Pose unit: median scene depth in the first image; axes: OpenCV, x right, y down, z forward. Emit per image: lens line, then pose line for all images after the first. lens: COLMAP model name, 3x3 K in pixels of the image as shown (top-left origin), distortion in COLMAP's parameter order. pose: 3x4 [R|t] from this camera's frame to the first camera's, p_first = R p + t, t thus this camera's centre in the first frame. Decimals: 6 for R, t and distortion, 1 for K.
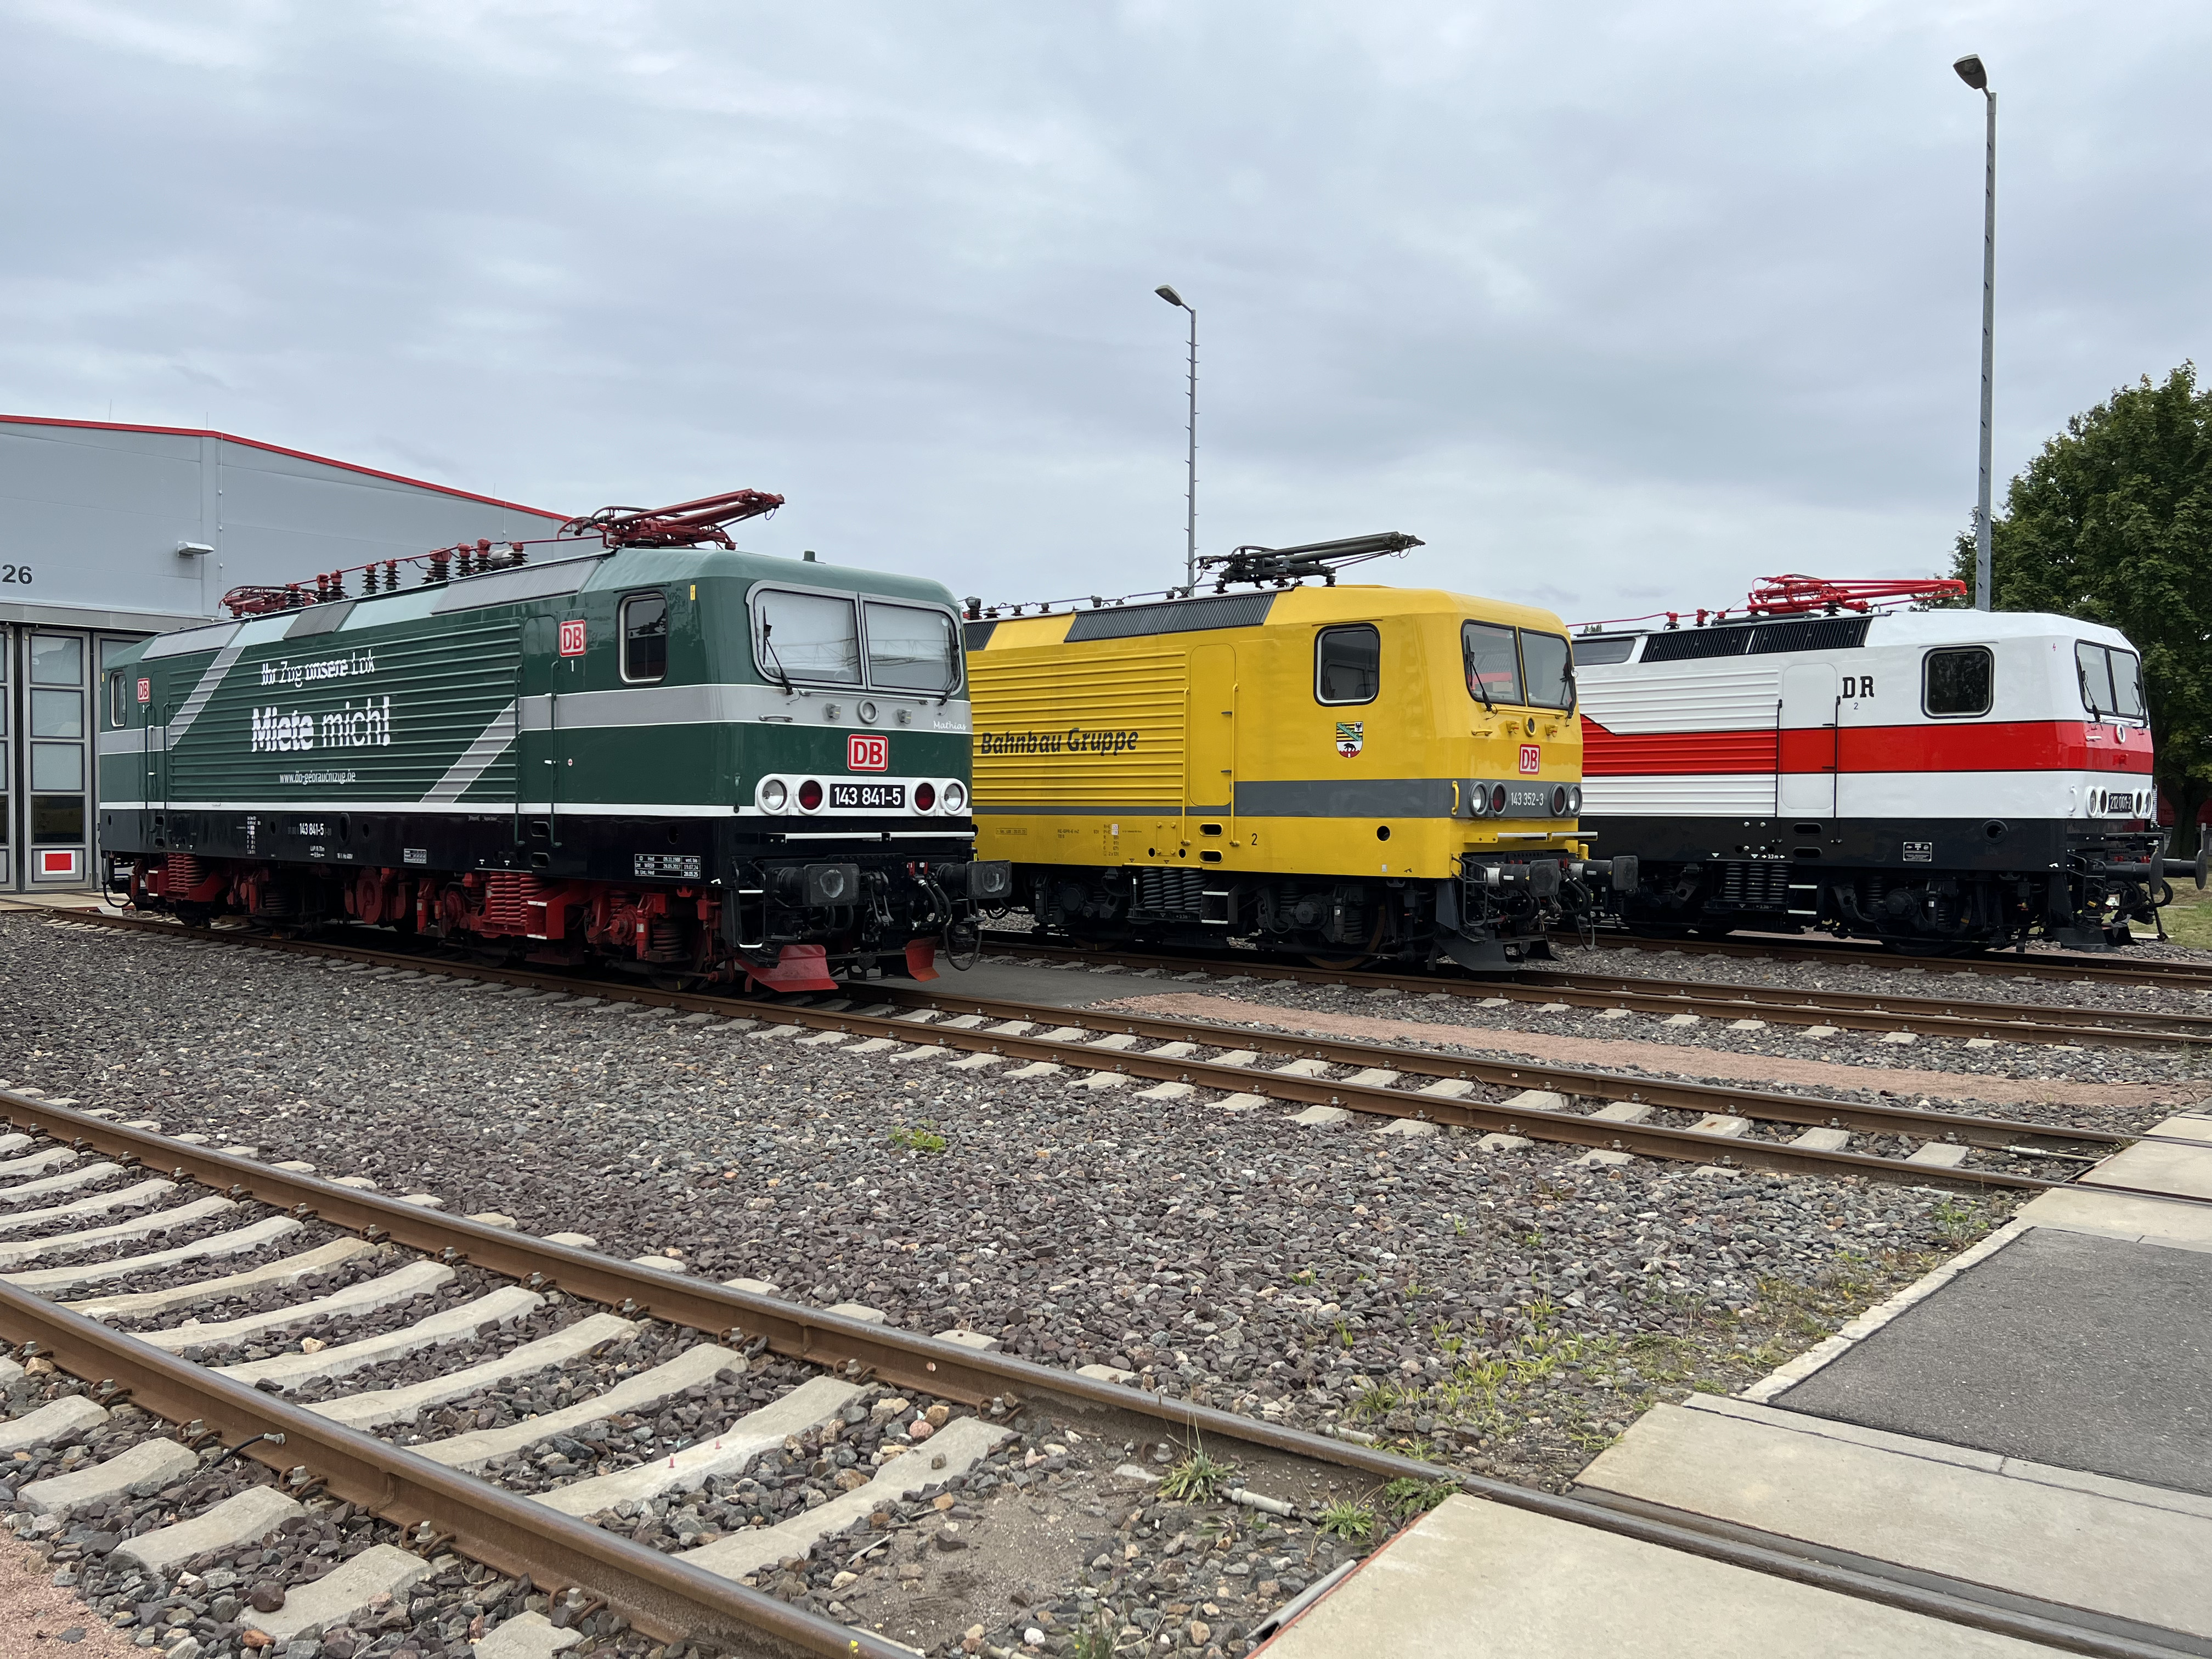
lens RADIAL K [[1644.9, 0, 1112.8], [0, 1644.9, 846.4], [0, 0, 1]] dist [0.099053, -0.131006]
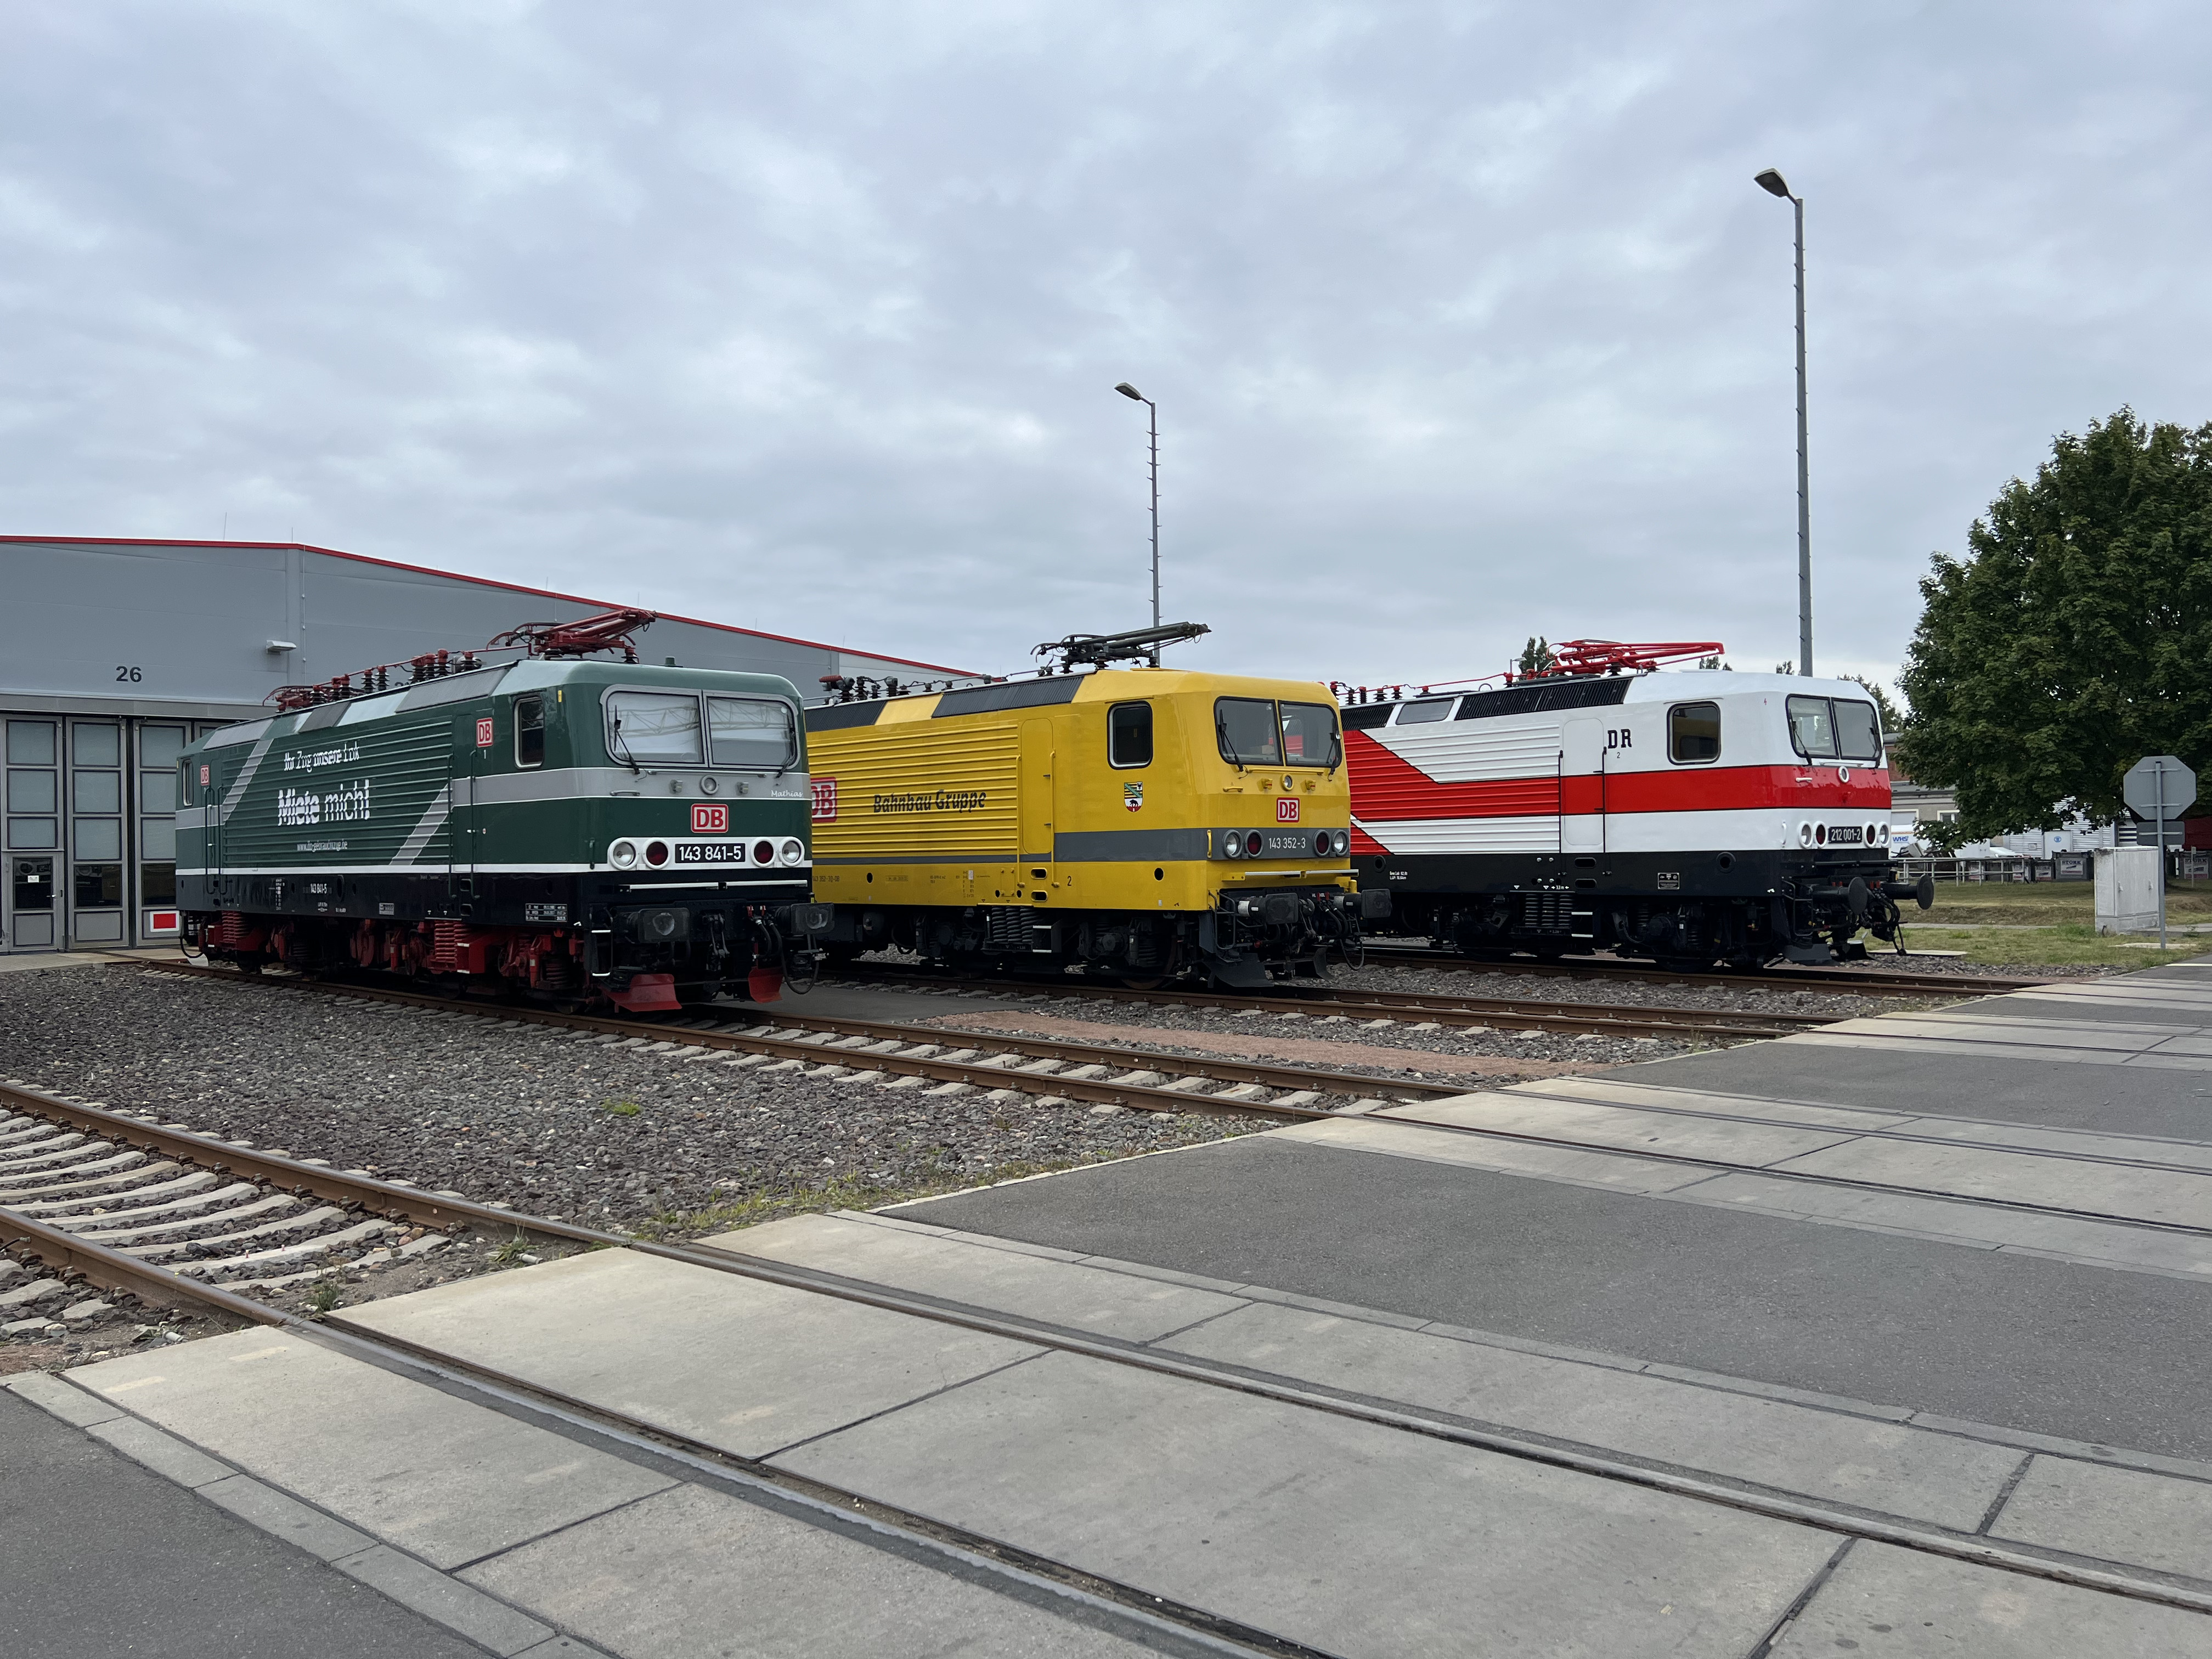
lens RADIAL K [[1649.4, 0, 1133.4], [0, 1649.4, 835.0], [0, 0, 1]] dist [0.087734, -0.110151]
pose [[0.997159, -0.021606, -0.072154, 0.238333], [0.019199, 0.999241, -0.033888, 0.003997], [0.072832, 0.032407, 0.996818, -0.203784]]
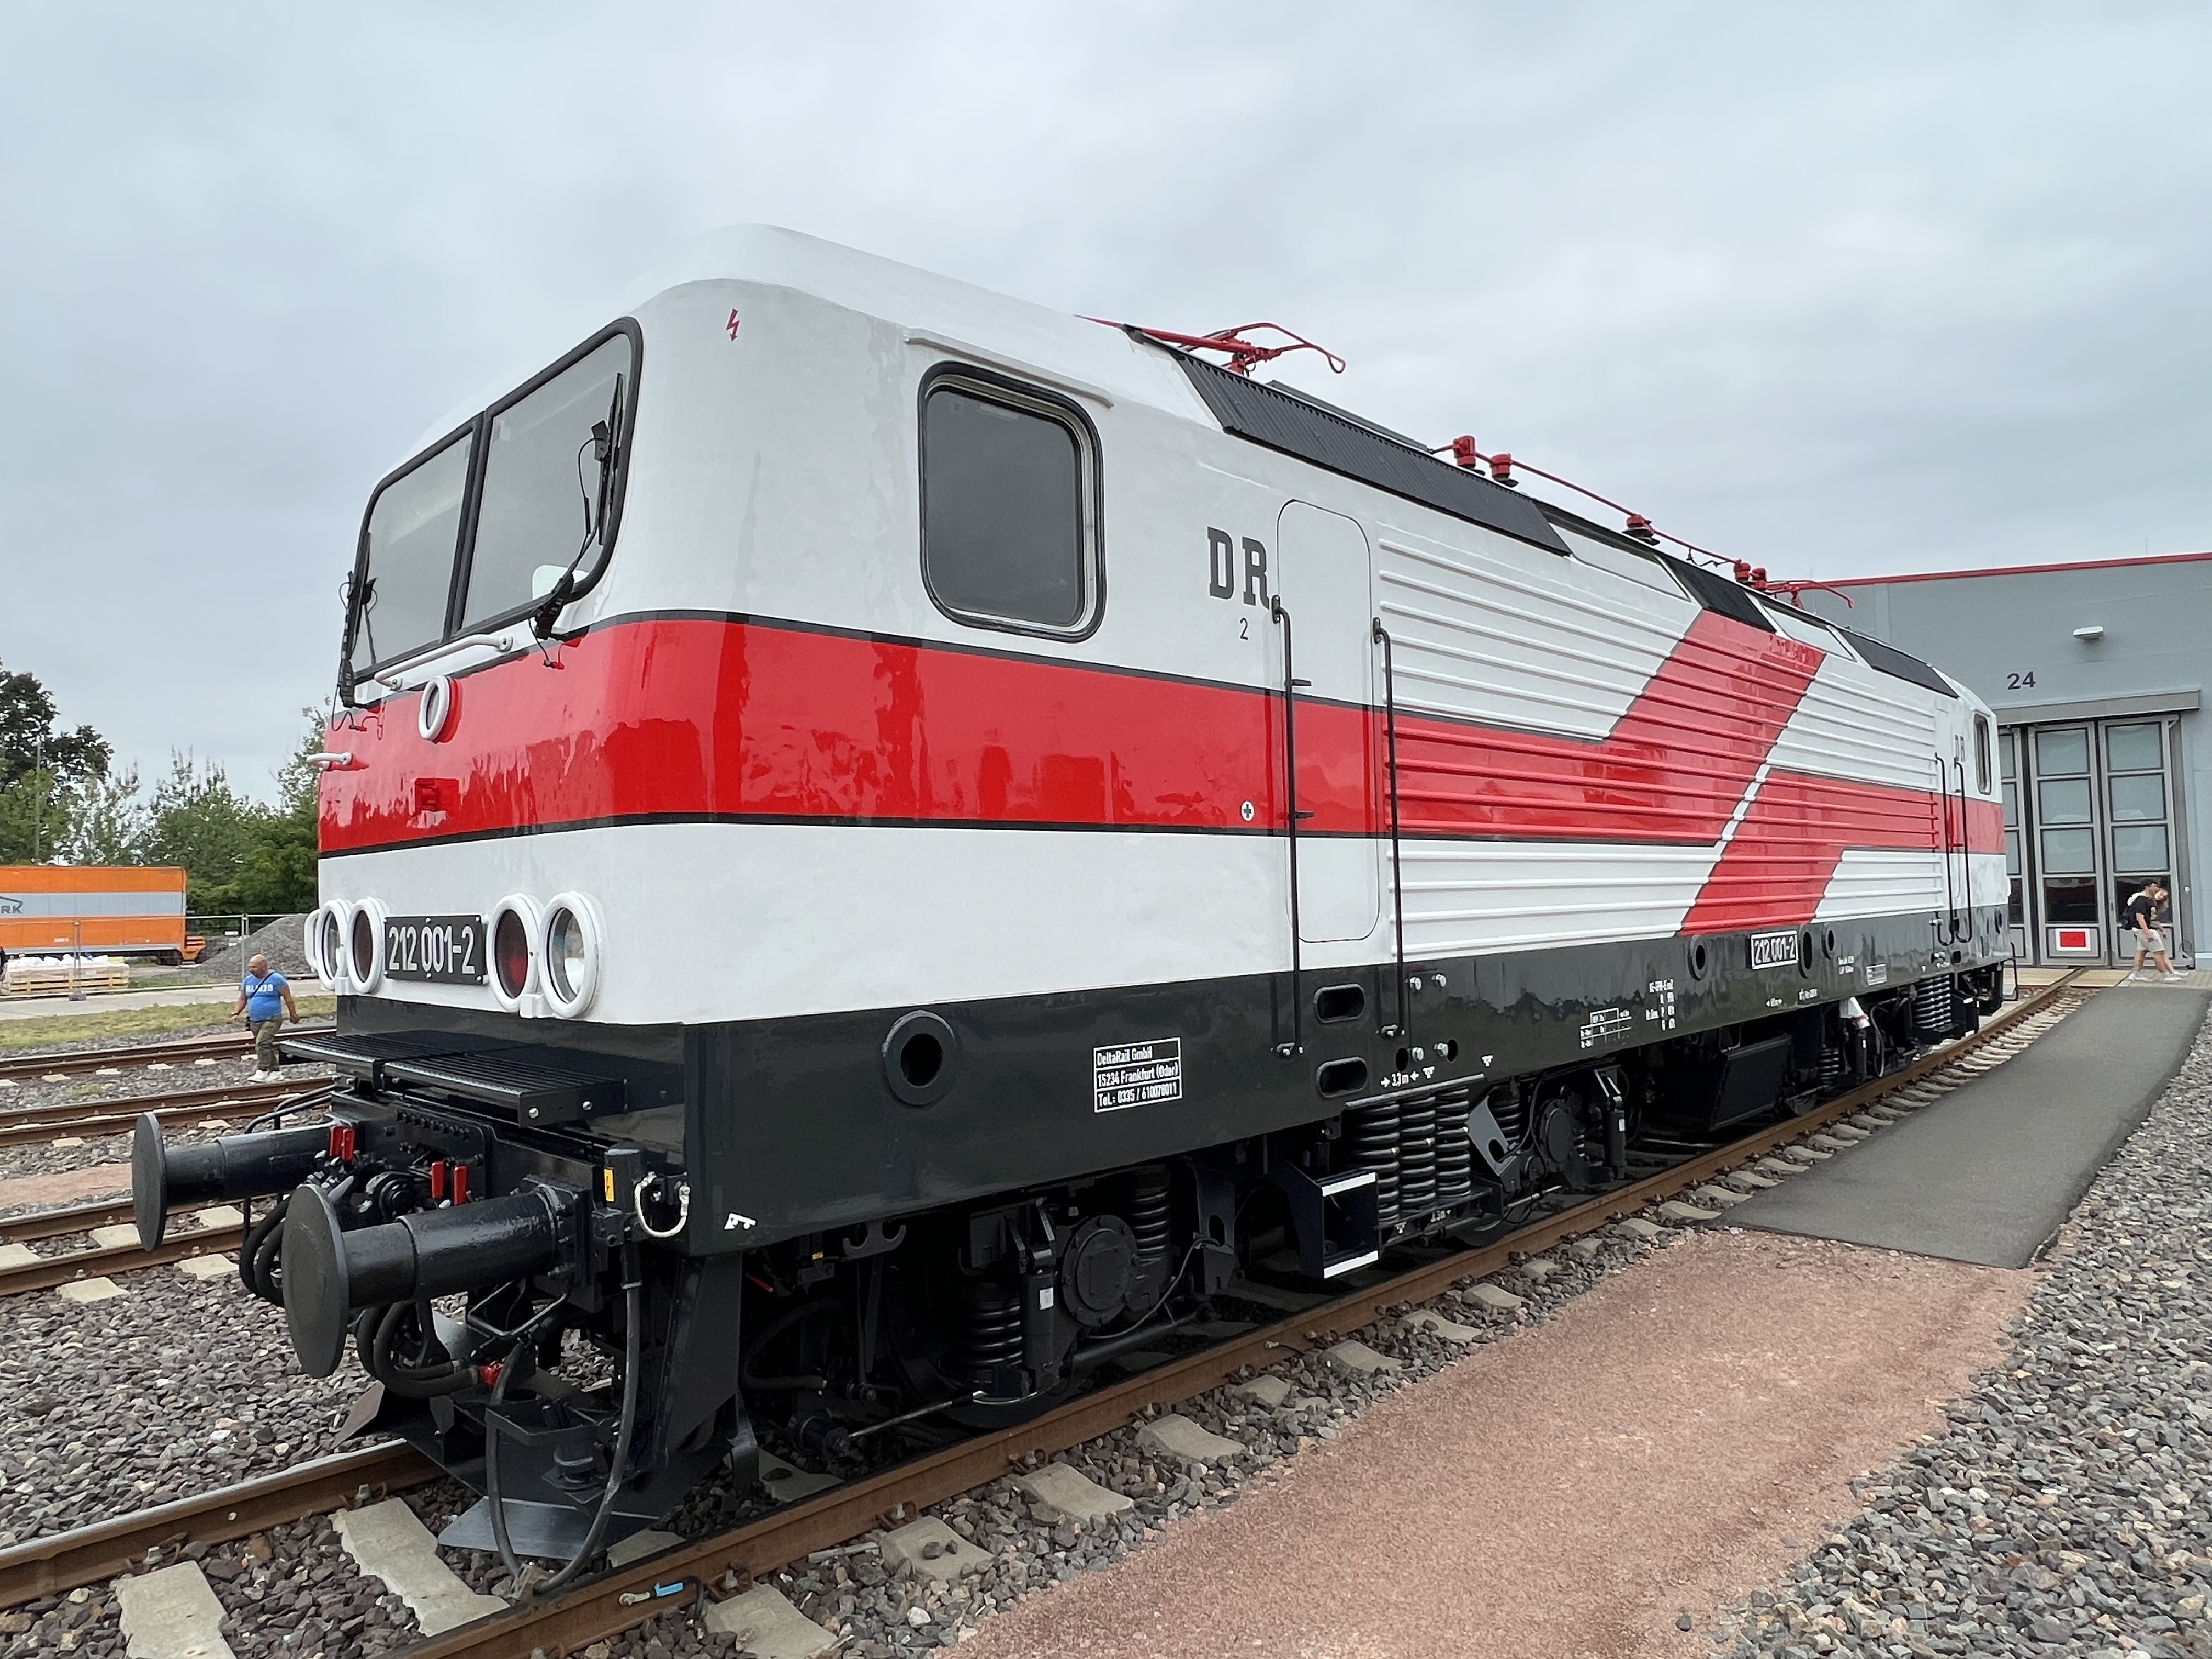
lens RADIAL K [[1364.5, 0, 1092.0], [0, 1364.5, 831.6], [0, 0, 1]] dist [0.001552, 0.002343]
pose [[0.023549, -0.053080, -0.998313, 1.002222], [-0.000341, 0.998589, -0.053103, -0.040406], [0.999723, 0.001591, 0.023497, 1.325571]]
